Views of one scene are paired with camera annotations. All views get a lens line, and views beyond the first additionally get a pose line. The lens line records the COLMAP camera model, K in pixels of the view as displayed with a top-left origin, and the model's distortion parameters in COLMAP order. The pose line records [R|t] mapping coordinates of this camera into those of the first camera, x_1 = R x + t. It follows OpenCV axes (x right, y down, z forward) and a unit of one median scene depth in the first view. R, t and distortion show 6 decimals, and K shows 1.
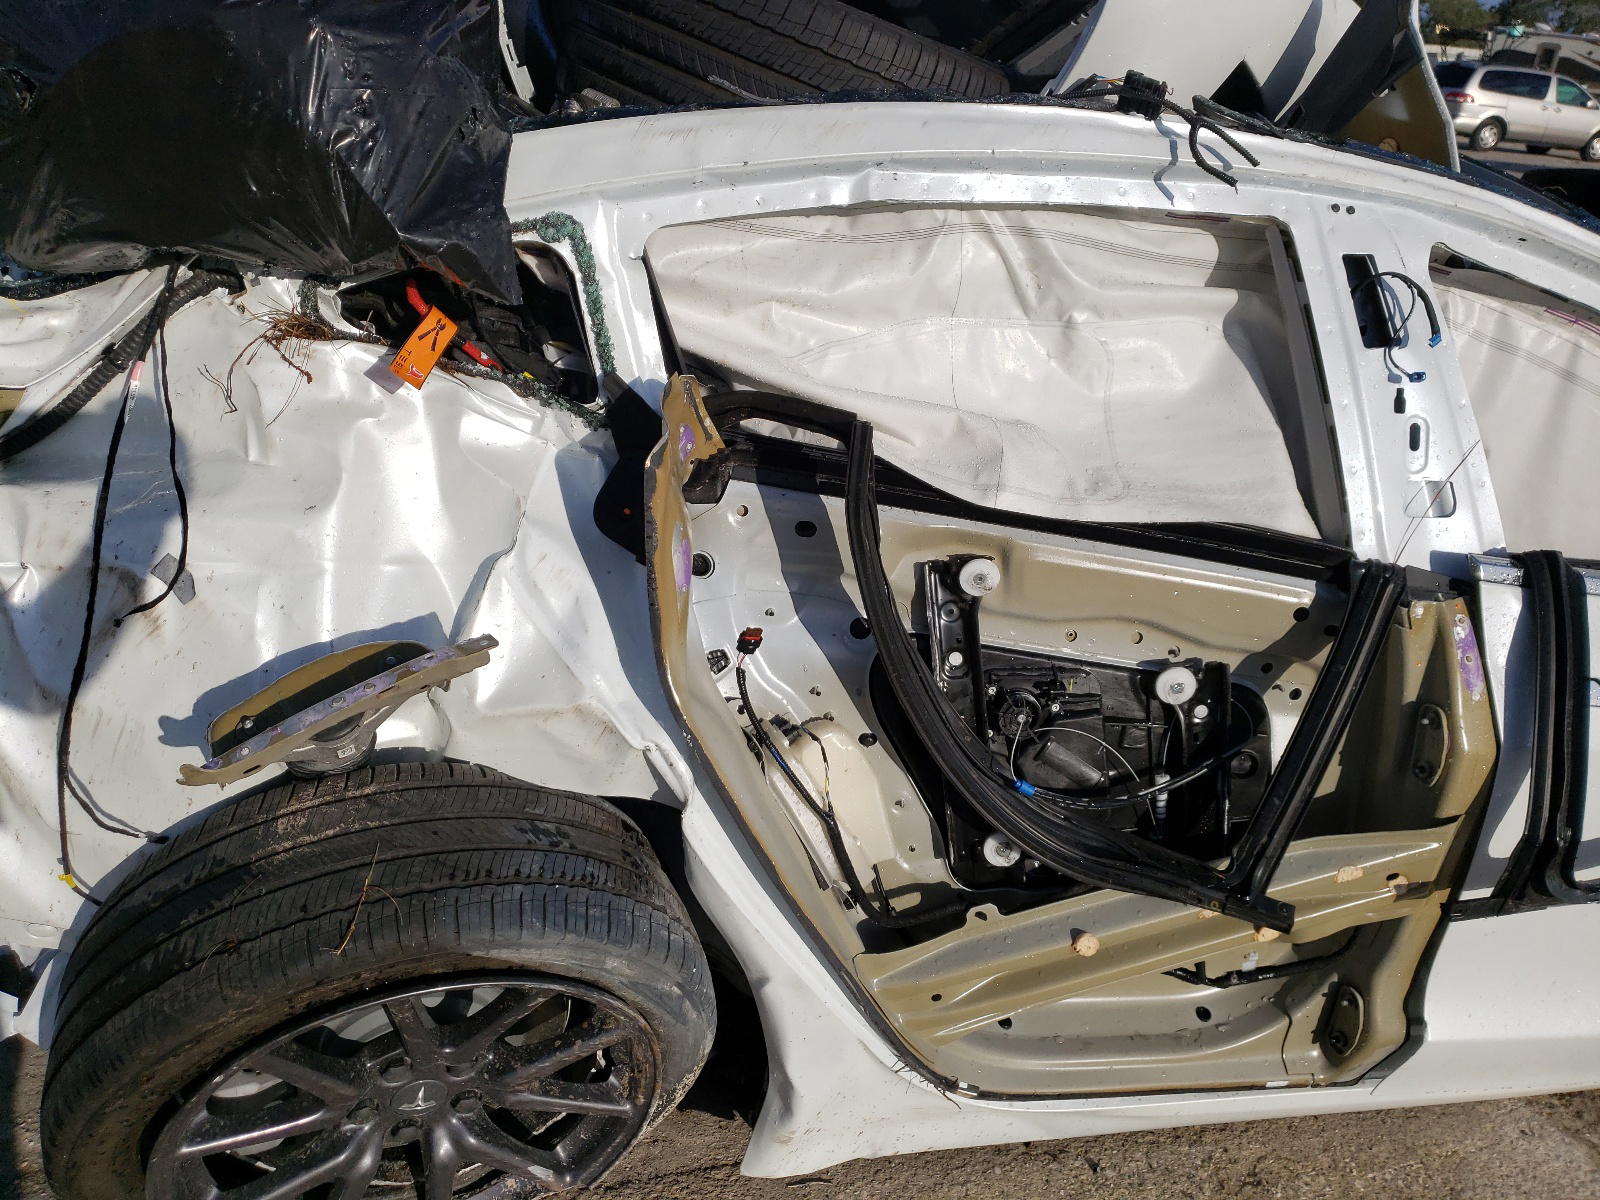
lens RADIAL K [[1381.7, 0, 800.0], [0, 1381.7, 600.0], [0, 0, 1]] dist [0.065699, -0.106630]
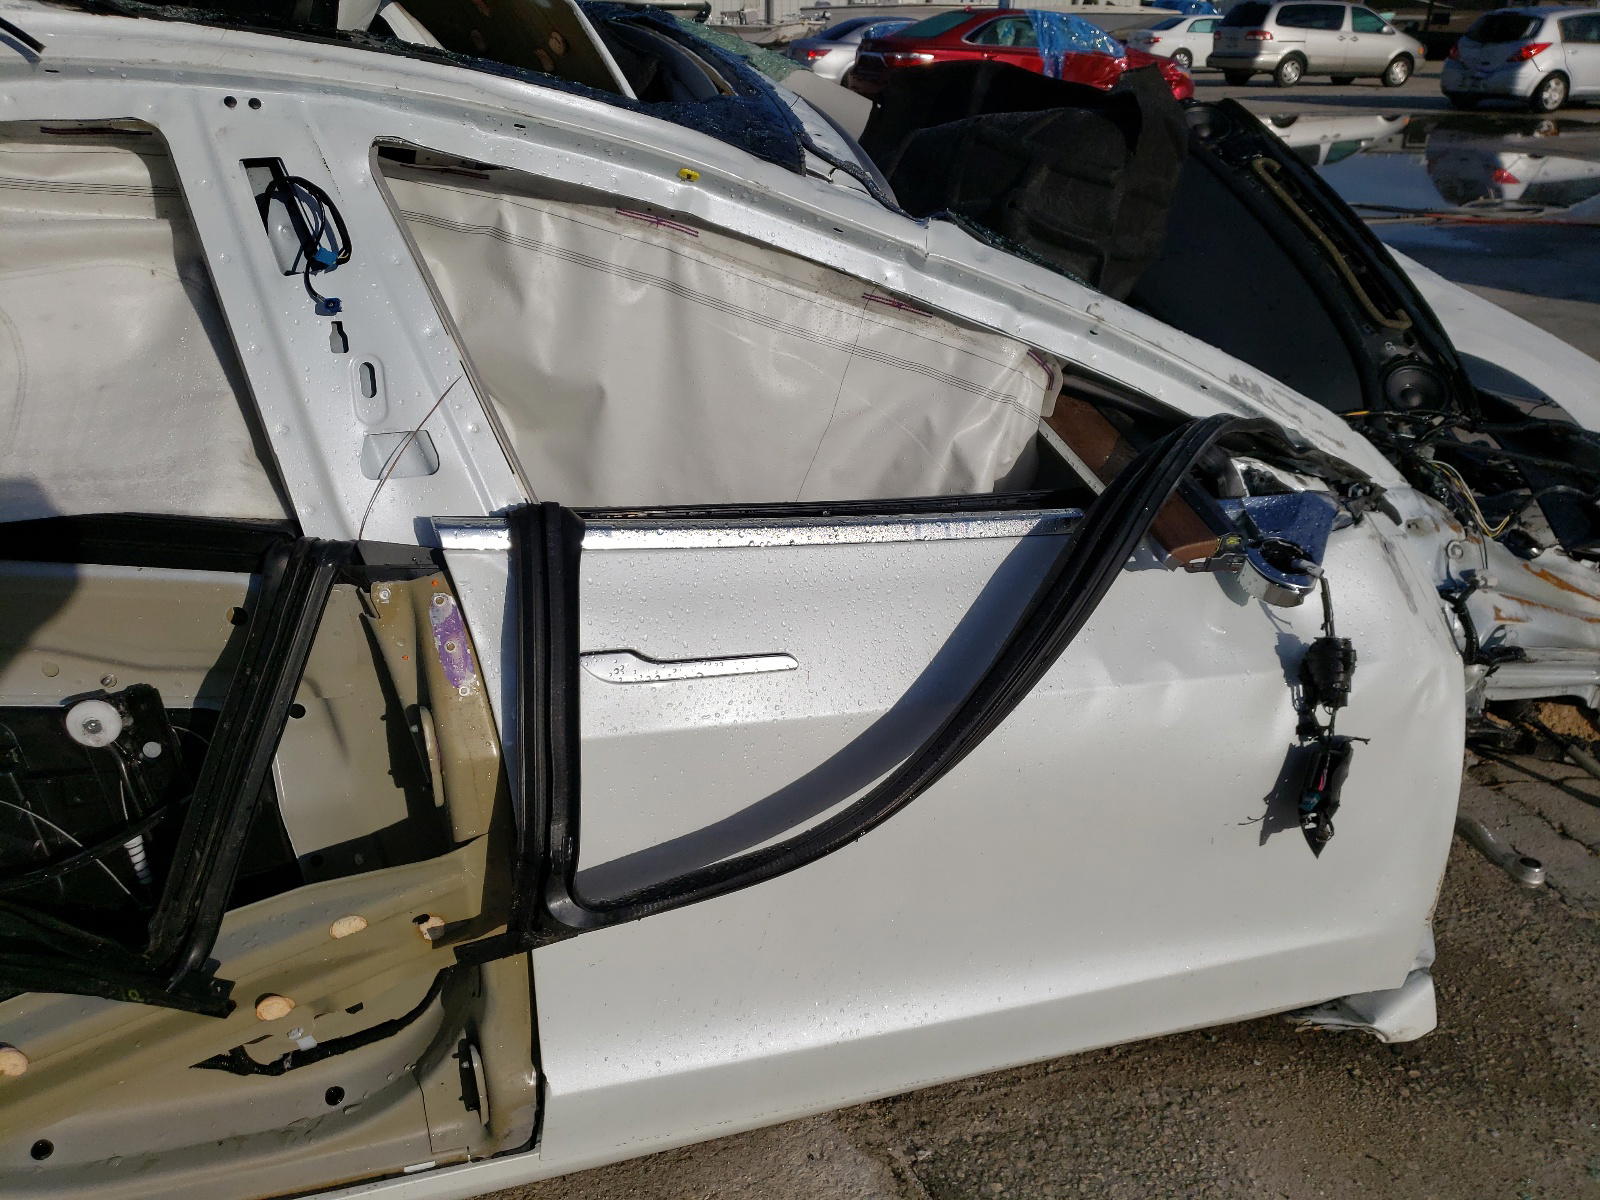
lens RADIAL K [[1373.2, 0, 844.1], [0, 1373.2, 636.6], [0, 0, 1]] dist [0.012225, 0.008251]
pose [[0.989141, -0.121255, 0.083052, 0.637374], [0.118457, 0.992238, 0.037848, 0.033072], [-0.086997, -0.027599, 0.995826, 0.181515]]
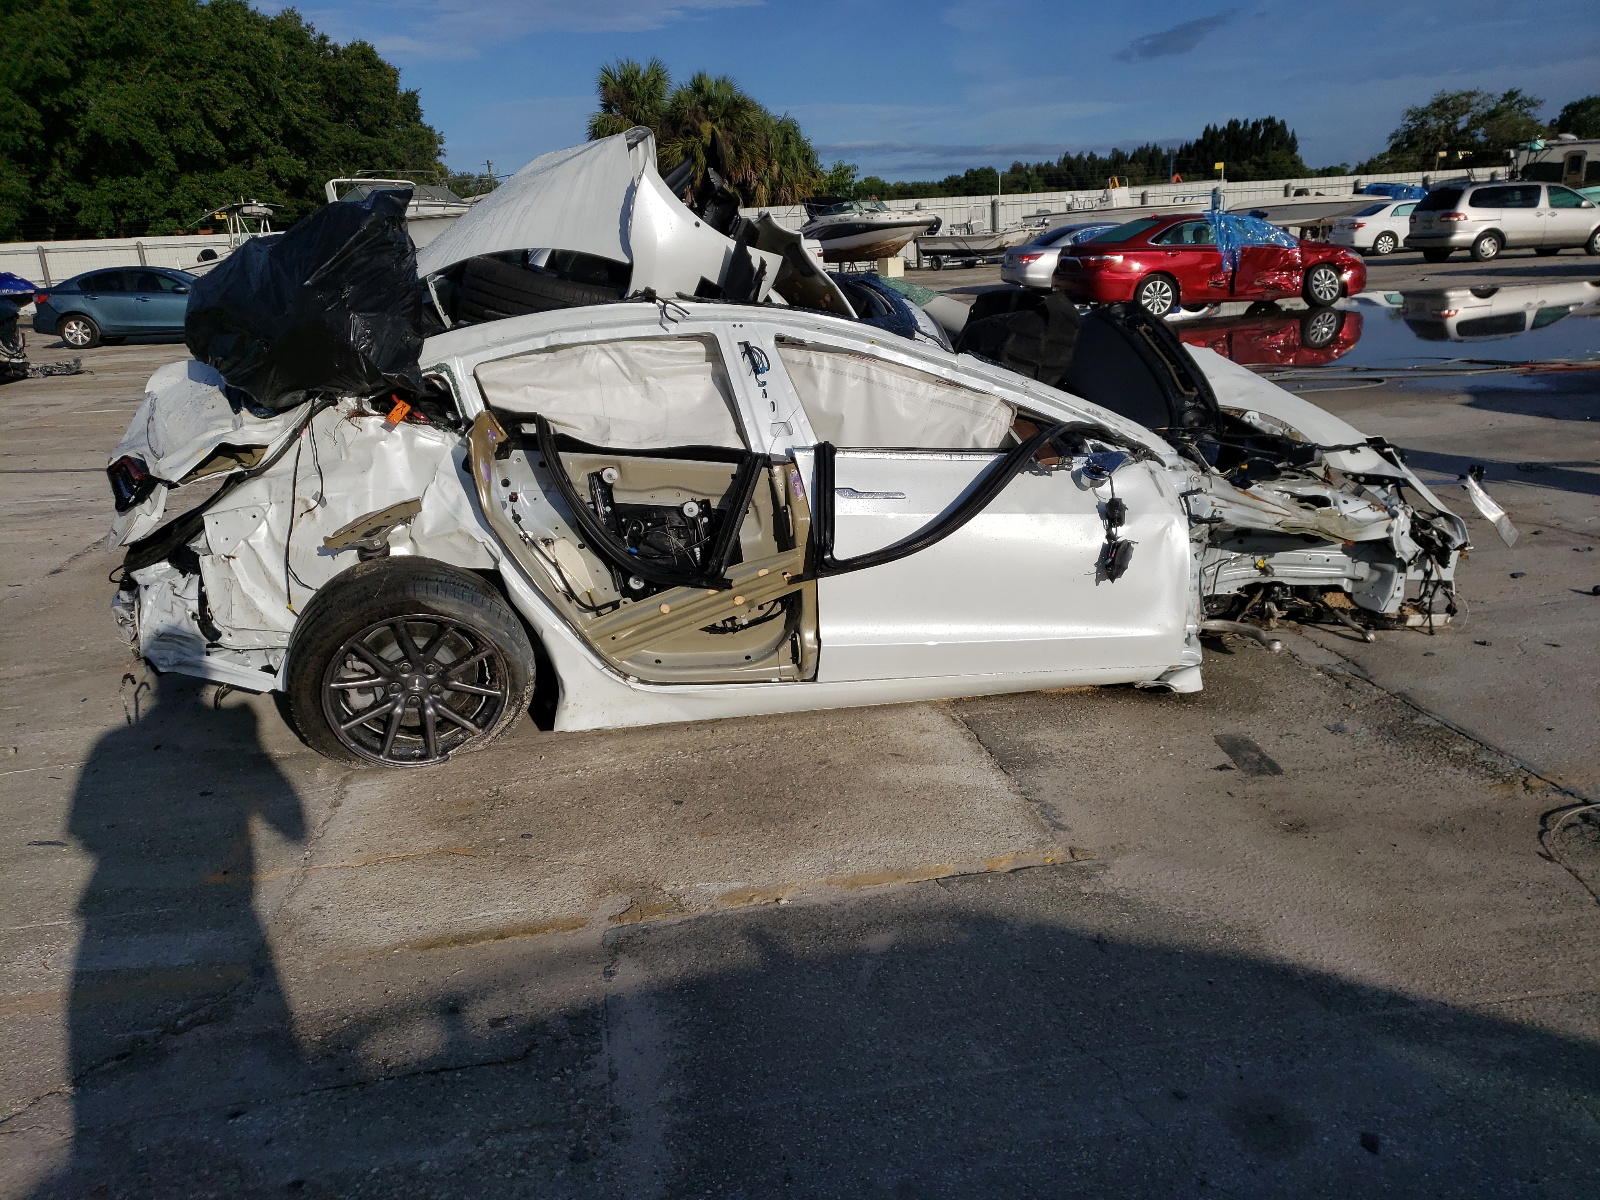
lens RADIAL K [[1381.7, 0, 800.0], [0, 1381.7, 600.0], [0, 0, 1]] dist [0.065699, -0.106630]
pose [[0.988557, -0.117128, -0.095057, 0.705256], [0.102960, 0.984456, -0.142289, 0.626269], [0.110245, 0.130874, 0.985250, -1.530701]]
